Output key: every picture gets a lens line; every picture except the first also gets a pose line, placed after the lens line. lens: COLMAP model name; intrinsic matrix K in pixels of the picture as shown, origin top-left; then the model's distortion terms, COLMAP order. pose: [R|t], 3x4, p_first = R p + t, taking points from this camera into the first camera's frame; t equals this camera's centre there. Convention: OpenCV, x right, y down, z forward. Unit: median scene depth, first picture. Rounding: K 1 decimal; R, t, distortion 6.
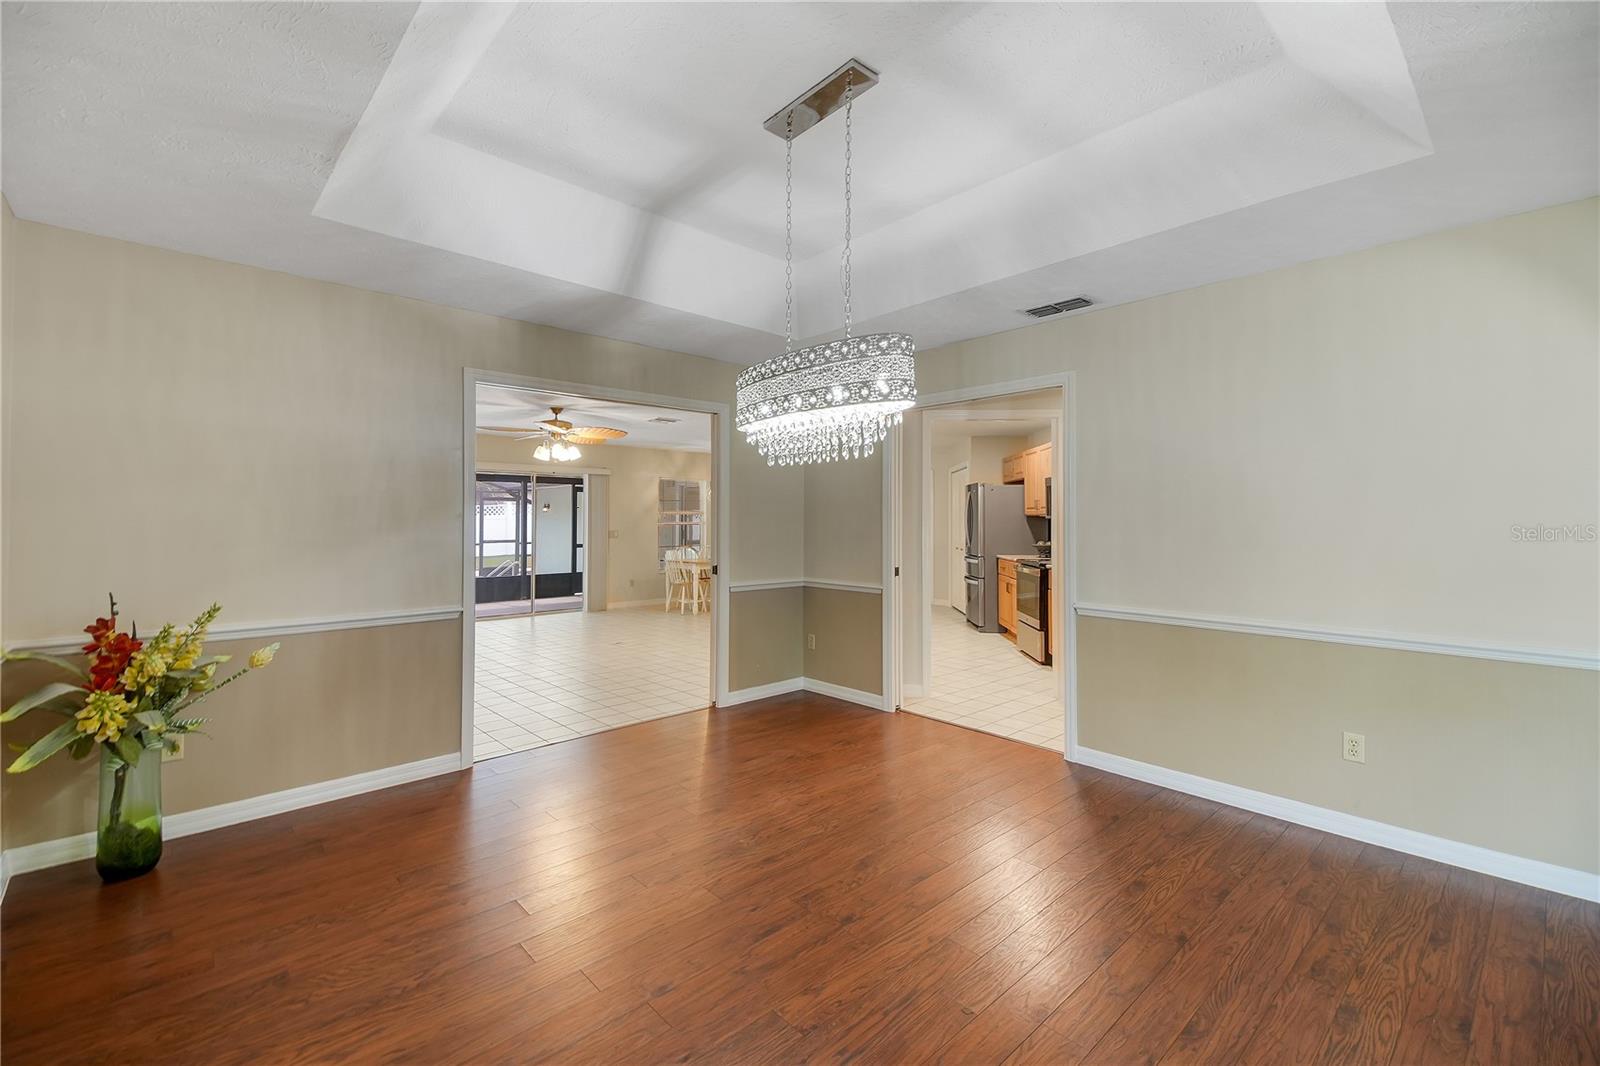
lens RADIAL K [[678.6, 0, 795.8], [0, 678.6, 513.1], [0, 0, 1]] dist [0.002126, -0.000029]
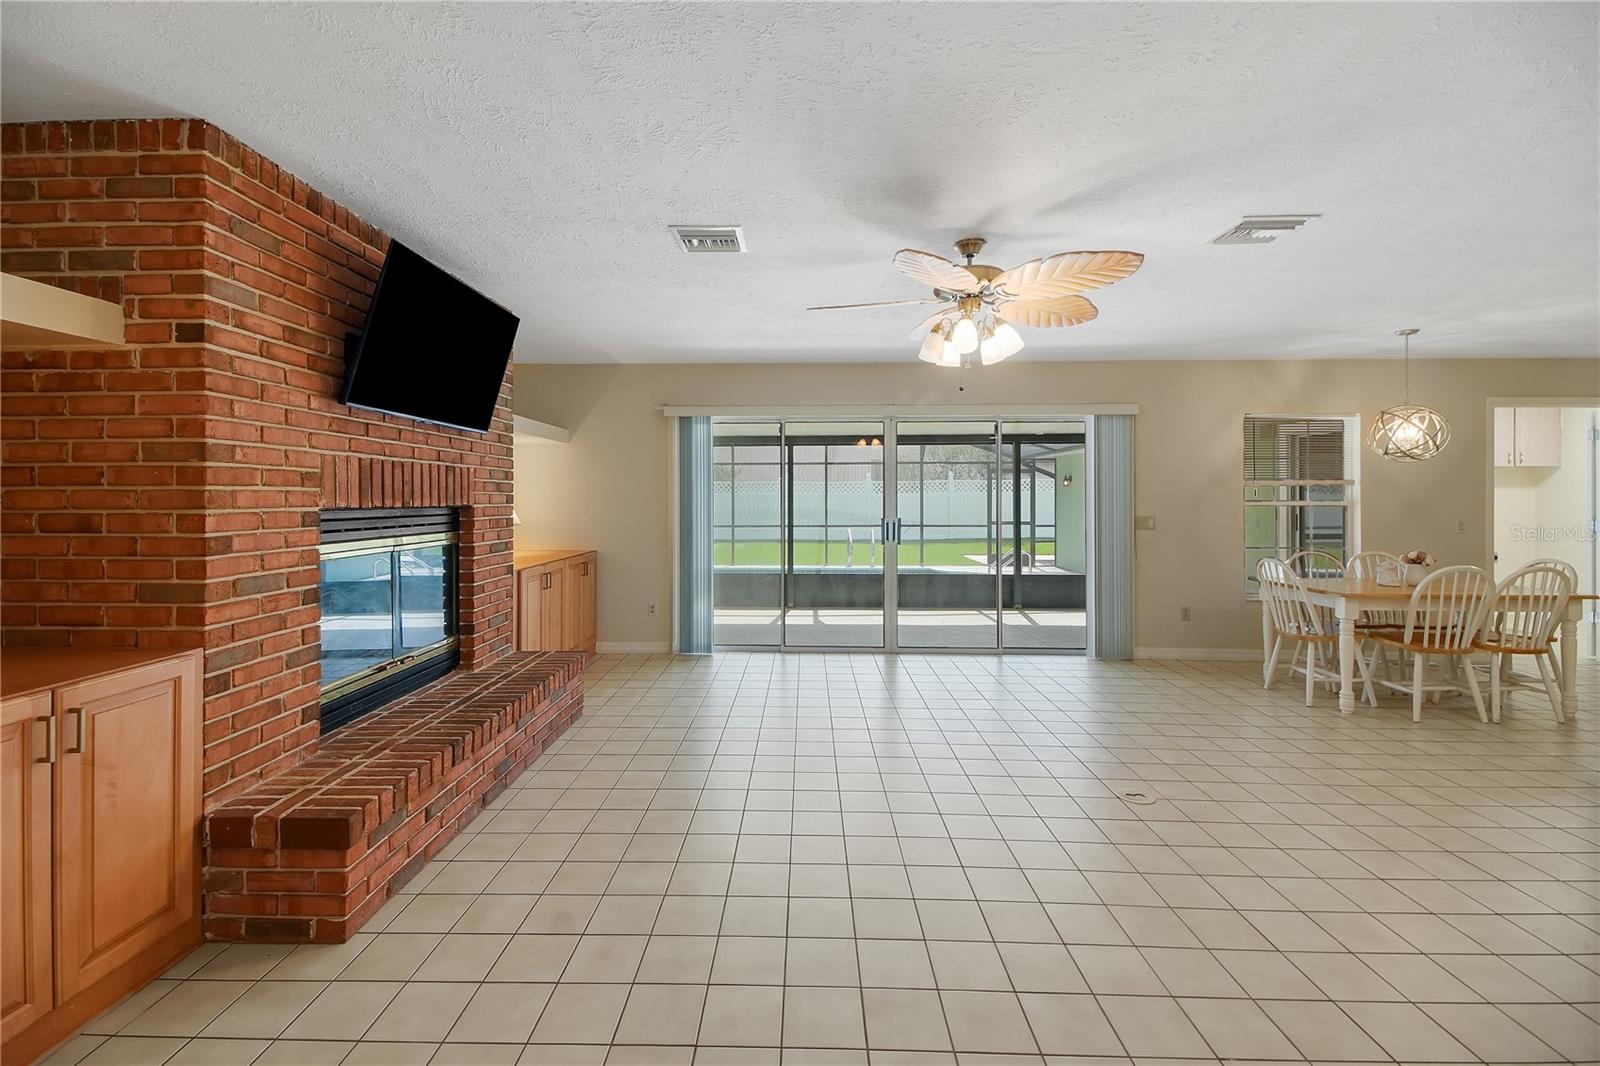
lens RADIAL K [[671.9, 0, 778.7], [0, 671.9, 484.8], [0, 0, 1]] dist [0.002287, 0.000063]
pose [[0.698849, -0.010327, -0.715195, -0.088939], [0.007356, 0.999947, -0.007250, 0.001707], [0.715231, -0.000195, 0.698888, 0.416223]]
